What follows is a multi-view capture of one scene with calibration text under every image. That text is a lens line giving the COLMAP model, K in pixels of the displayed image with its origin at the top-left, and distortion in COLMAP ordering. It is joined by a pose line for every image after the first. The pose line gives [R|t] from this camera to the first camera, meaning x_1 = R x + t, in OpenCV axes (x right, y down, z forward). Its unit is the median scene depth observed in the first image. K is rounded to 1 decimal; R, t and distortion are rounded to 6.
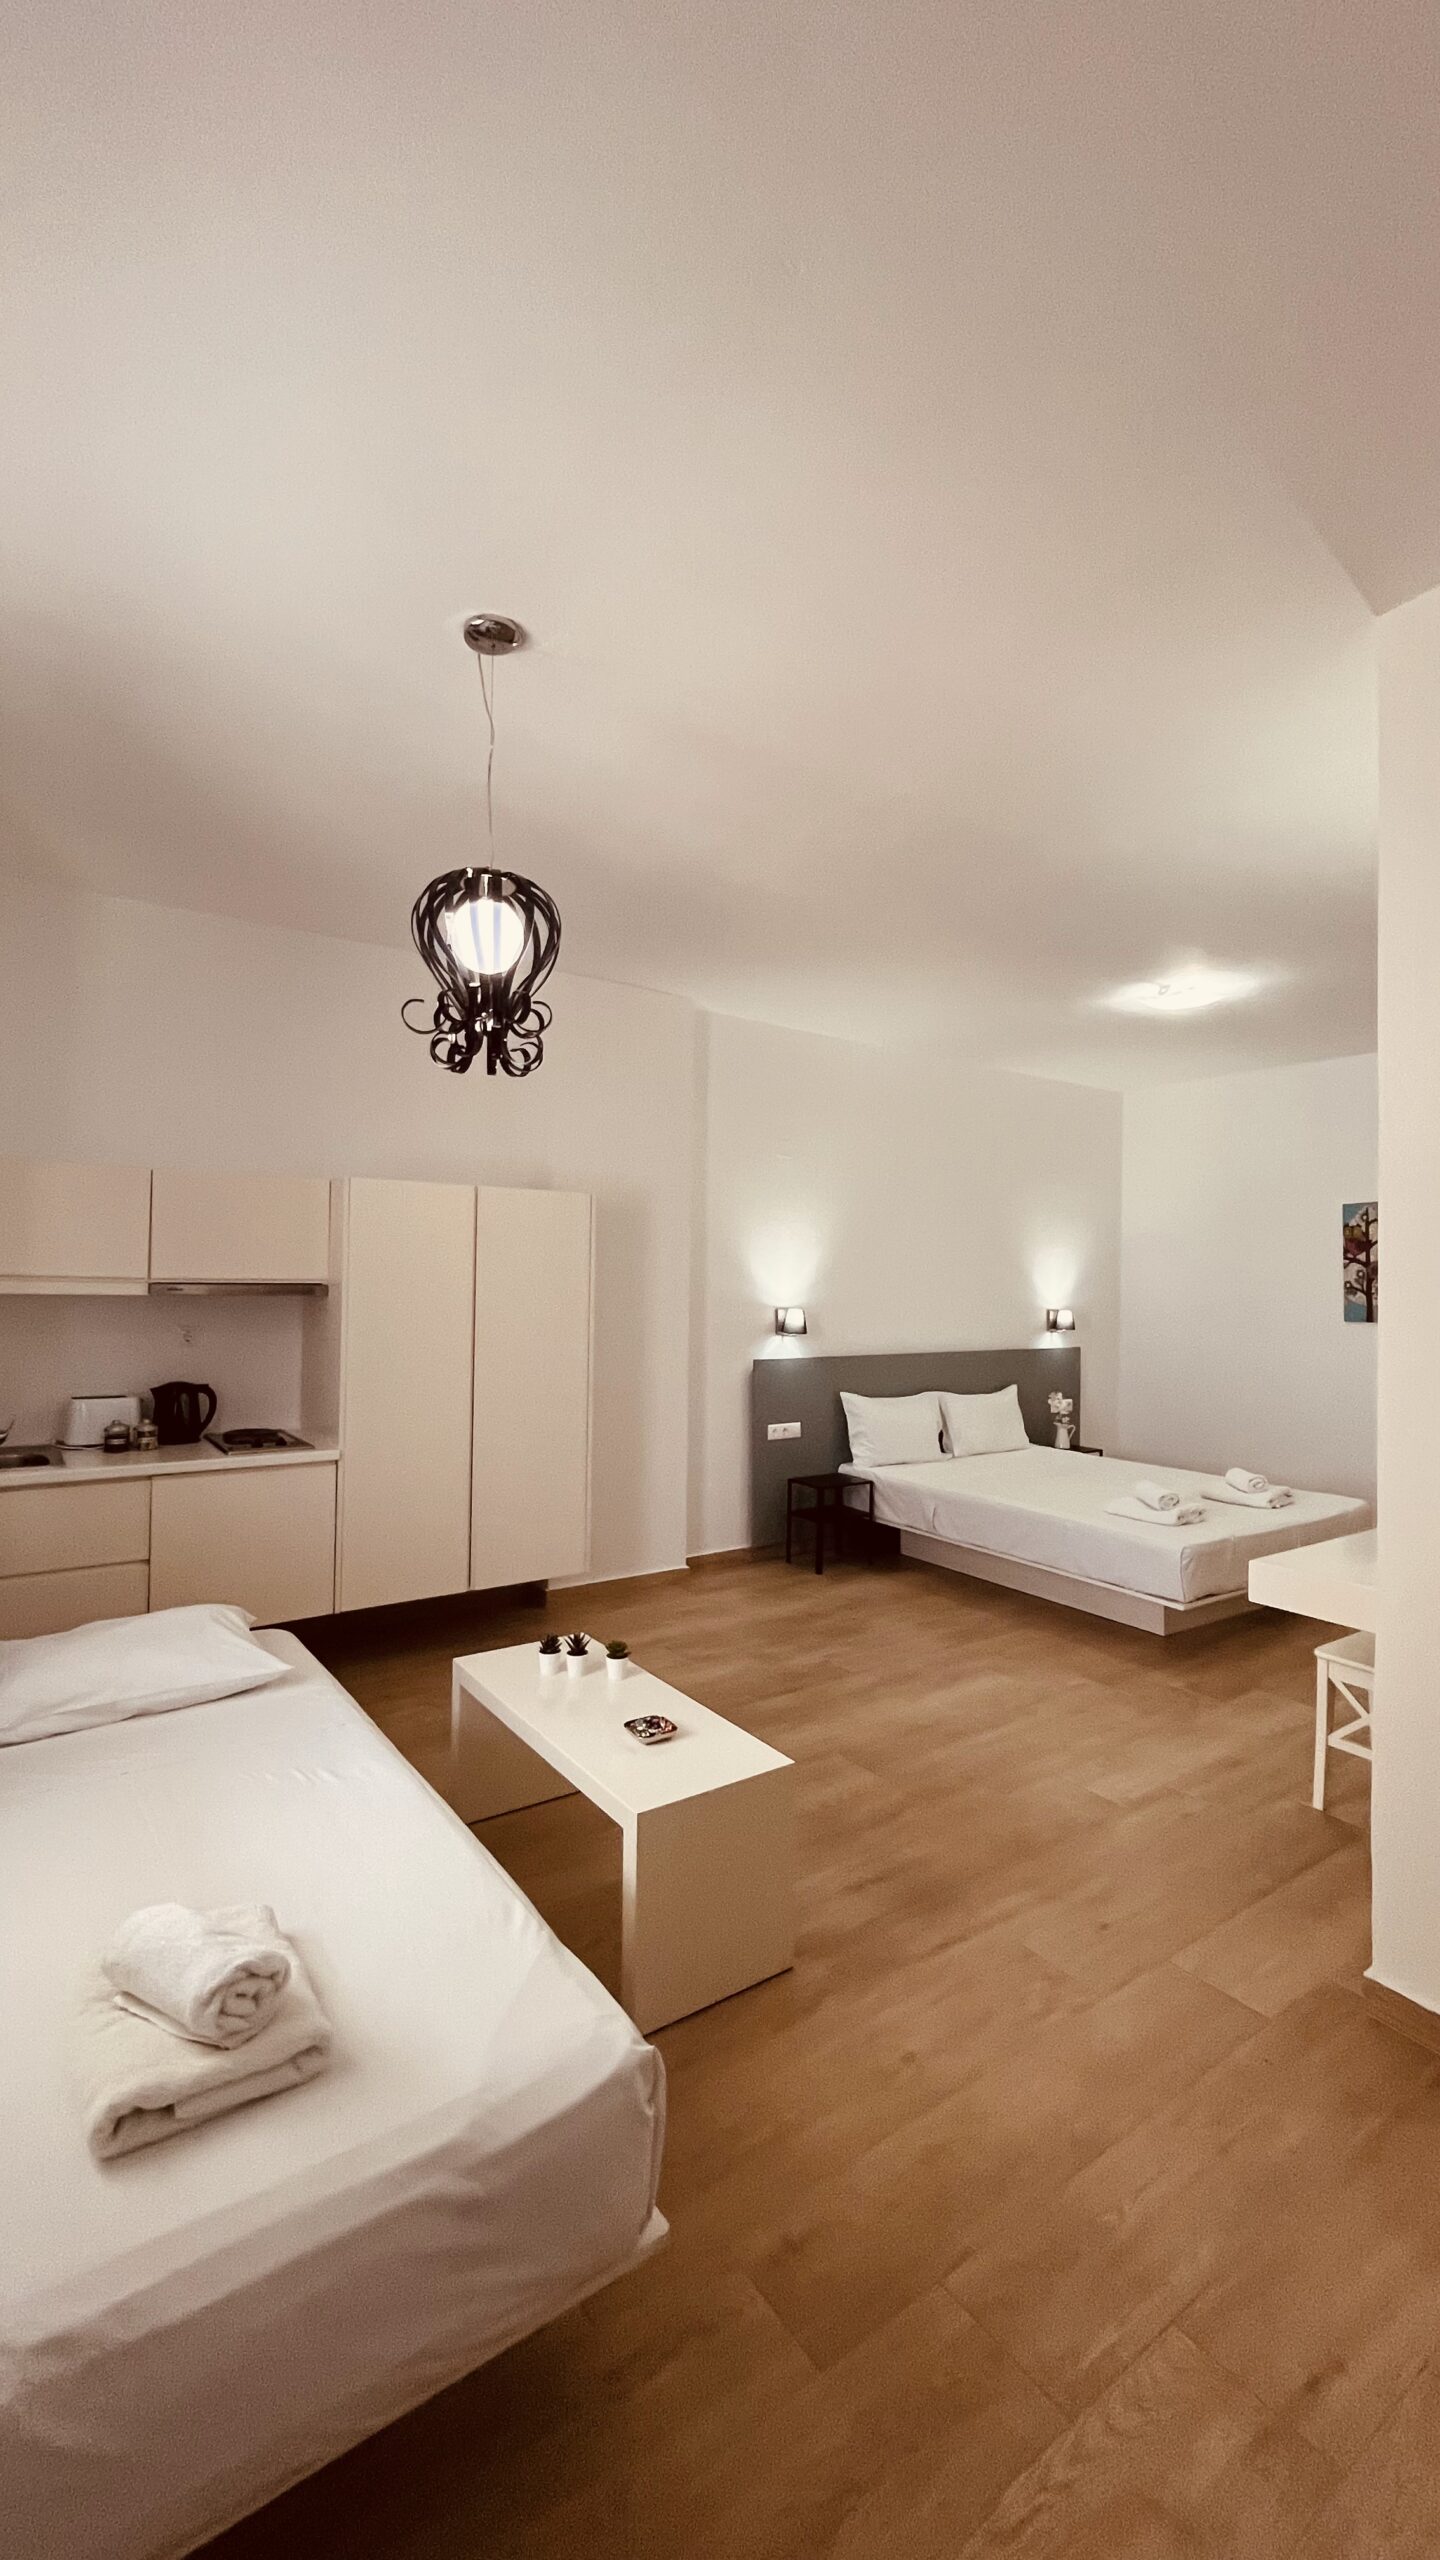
lens RADIAL K [[1036.2, 0, 720.0], [0, 1036.2, 1280.0], [0, 0, 1]] dist [-0.001549, -0.000171]
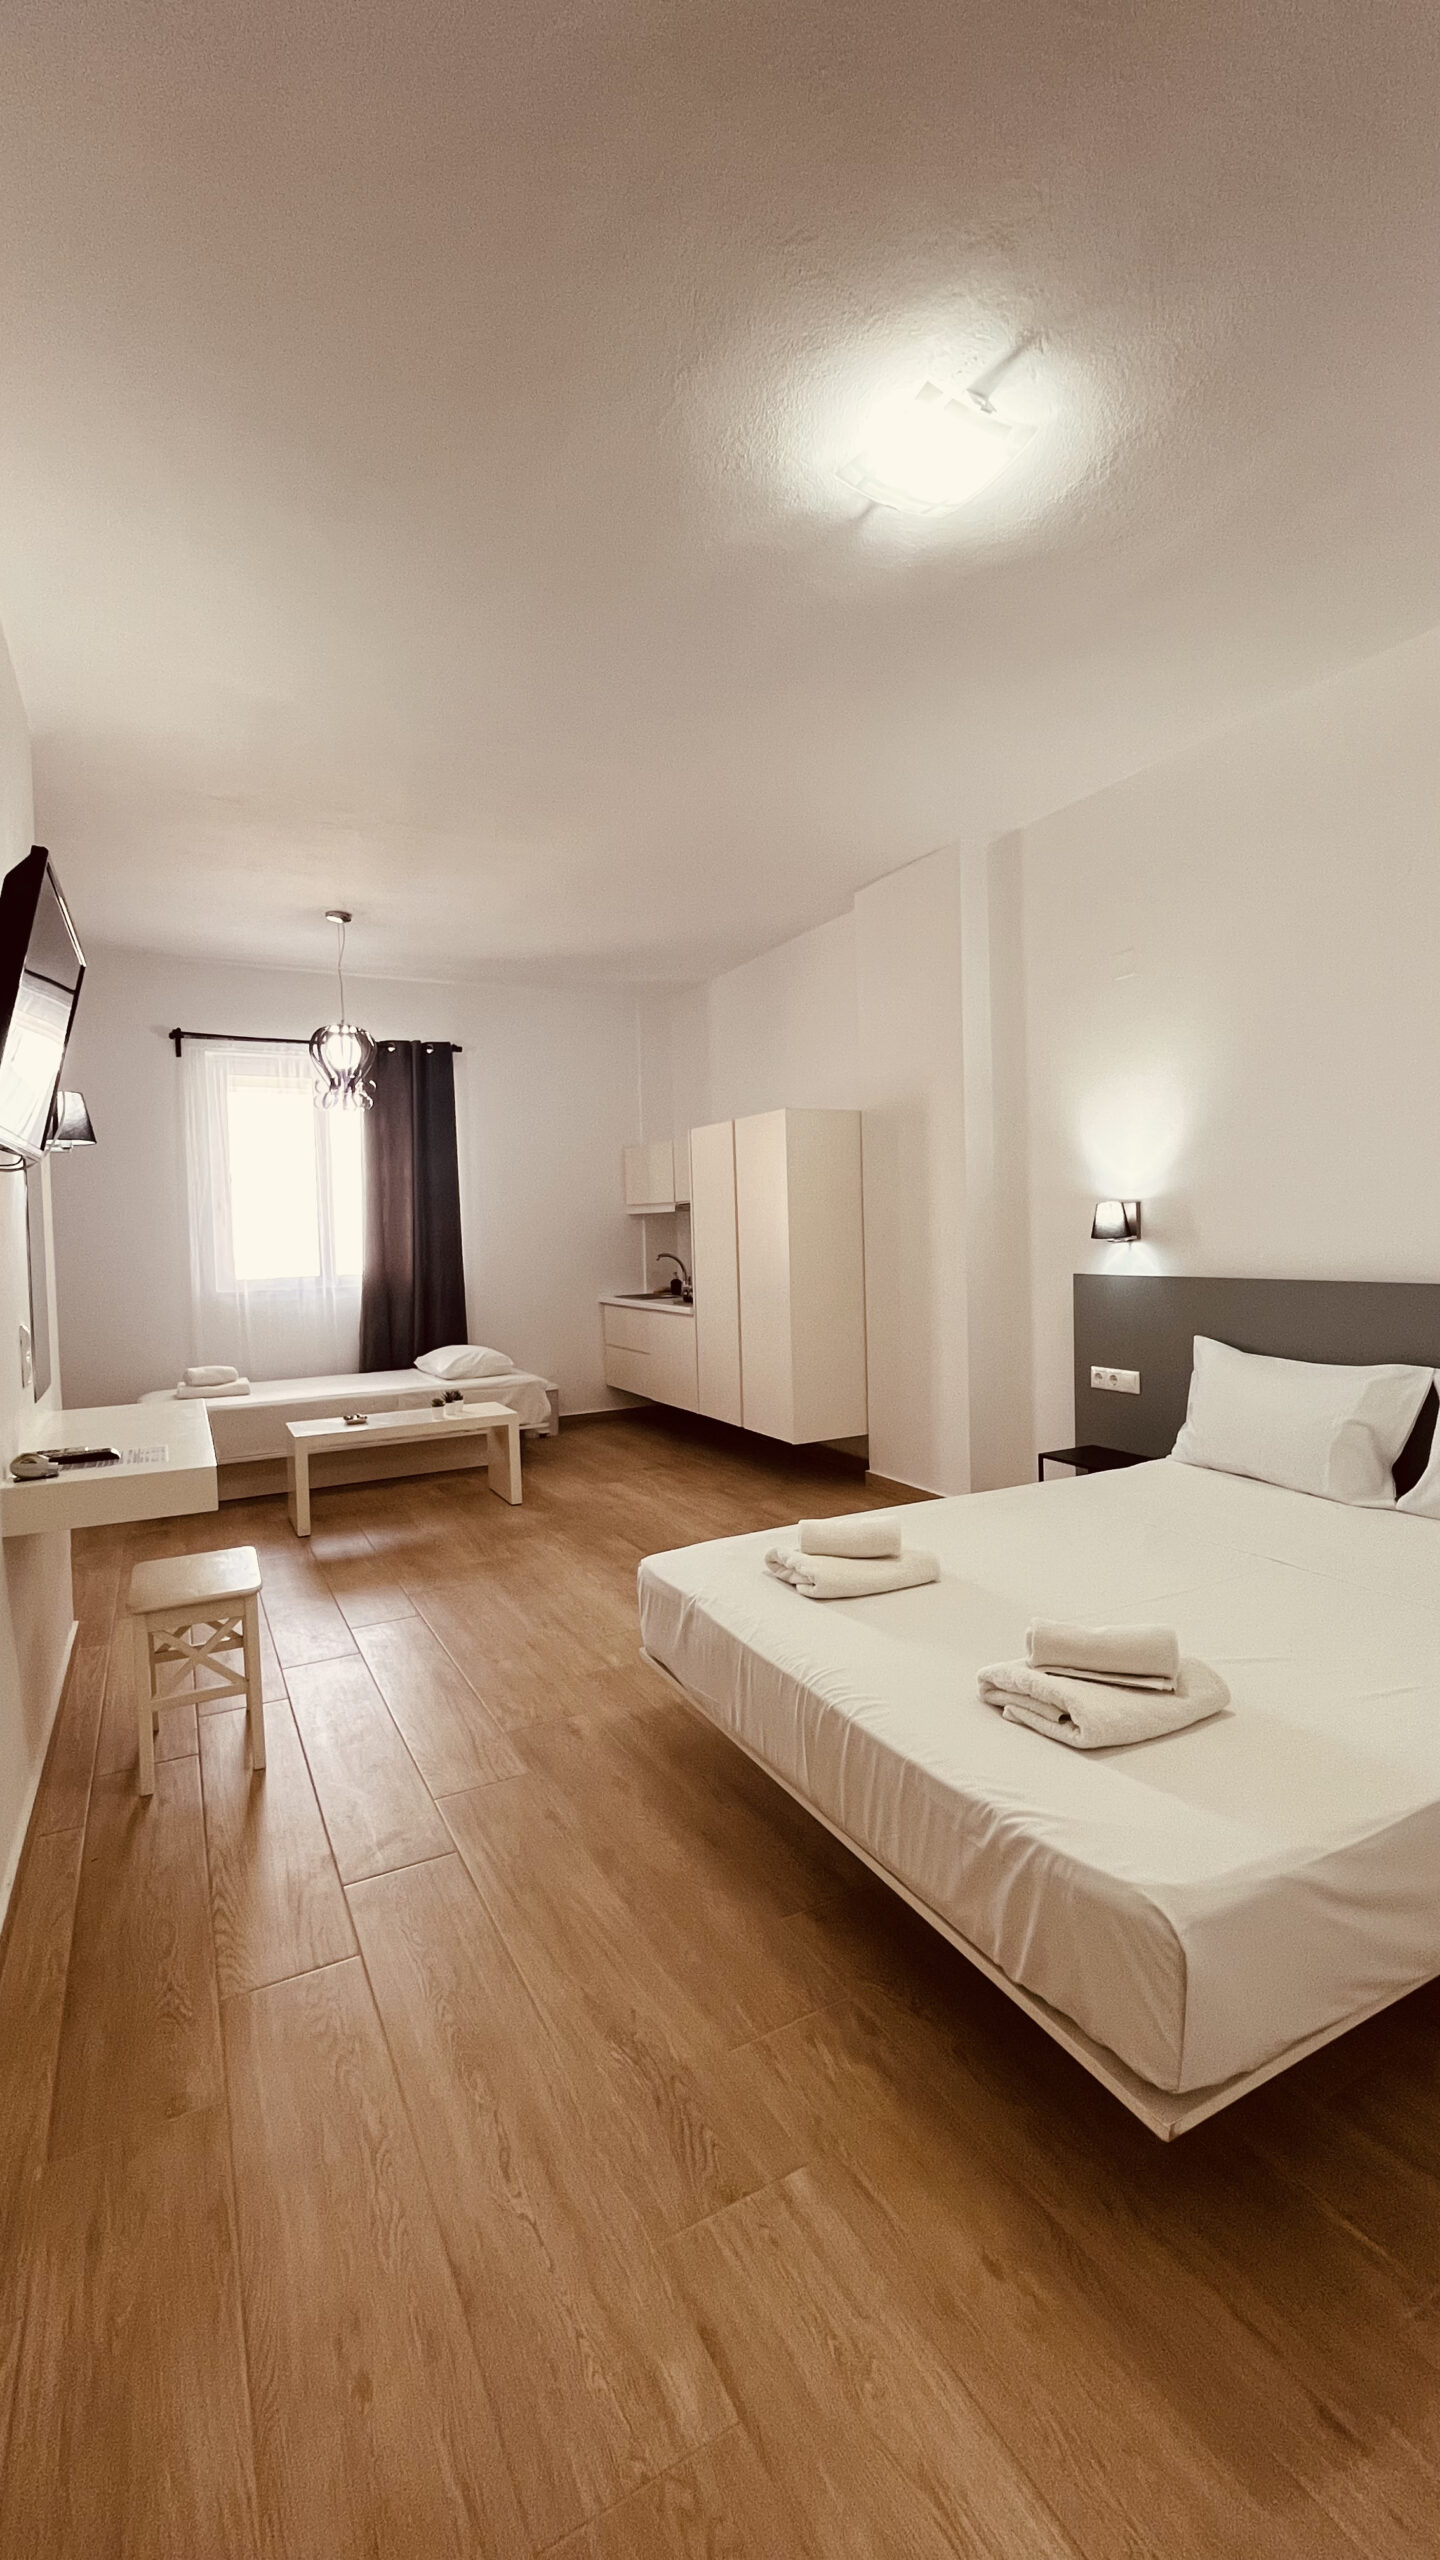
lens RADIAL K [[1036.2, 0, 720.0], [0, 1036.2, 1280.0], [0, 0, 1]] dist [-0.001549, -0.000171]
pose [[-0.123975, 0.035349, -0.991656, 1.228982], [0.031840, 0.998992, 0.031630, 0.077691], [0.991774, -0.027653, -0.124975, 1.306644]]
